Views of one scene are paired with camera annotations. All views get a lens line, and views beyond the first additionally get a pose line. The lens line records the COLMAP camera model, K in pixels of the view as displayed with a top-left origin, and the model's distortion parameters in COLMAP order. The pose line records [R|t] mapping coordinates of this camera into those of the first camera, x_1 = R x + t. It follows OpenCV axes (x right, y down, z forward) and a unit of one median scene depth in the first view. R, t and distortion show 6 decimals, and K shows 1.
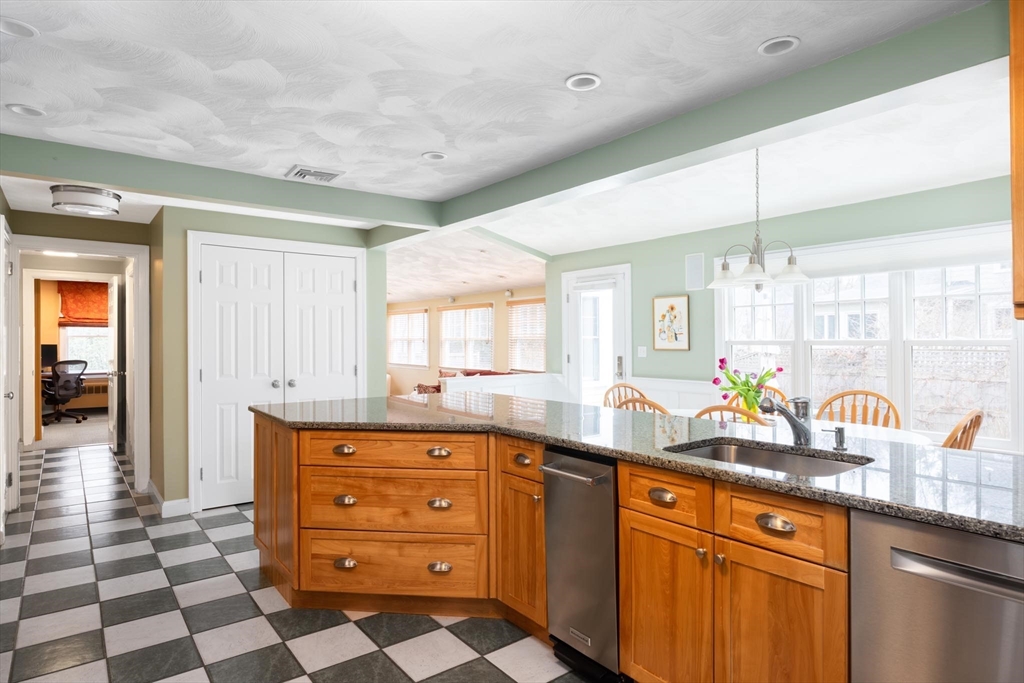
lens RADIAL K [[594.6, 0, 511.4], [0, 594.6, 339.5], [0, 0, 1]] dist [-0.005372, -0.001058]
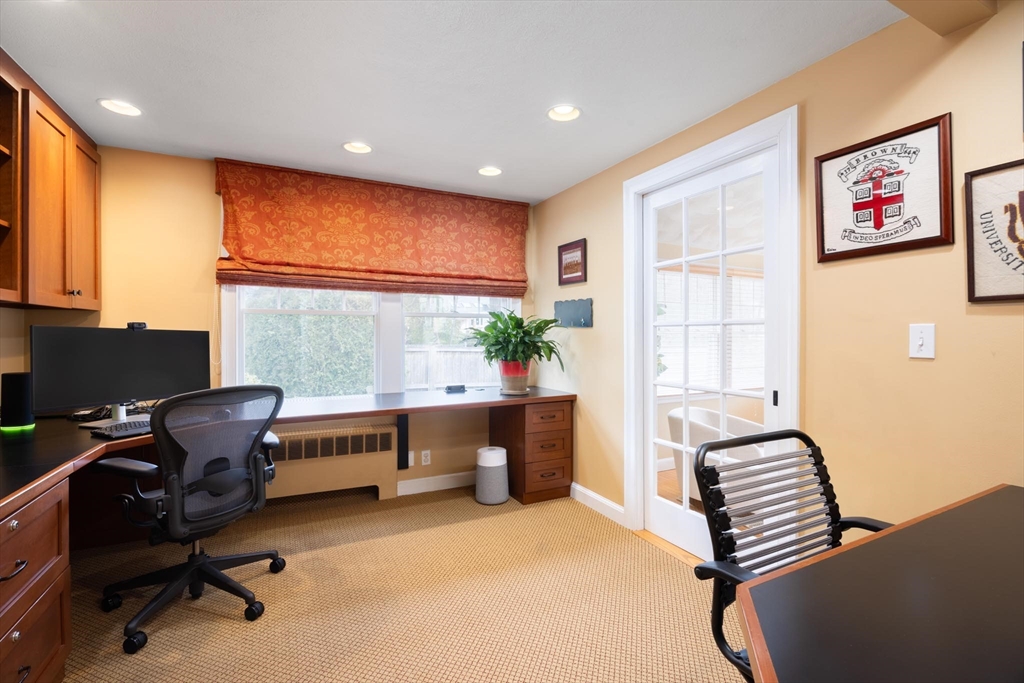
lens RADIAL K [[451.1, 0, 512.8], [0, 451.1, 337.6], [0, 0, 1]] dist [0.002832, 0.000191]
pose [[0.984873, 0.002065, -0.173266, -0.530102], [-0.001130, 0.999984, 0.005494, 0.010734], [0.173275, -0.005215, 0.984860, 0.749733]]
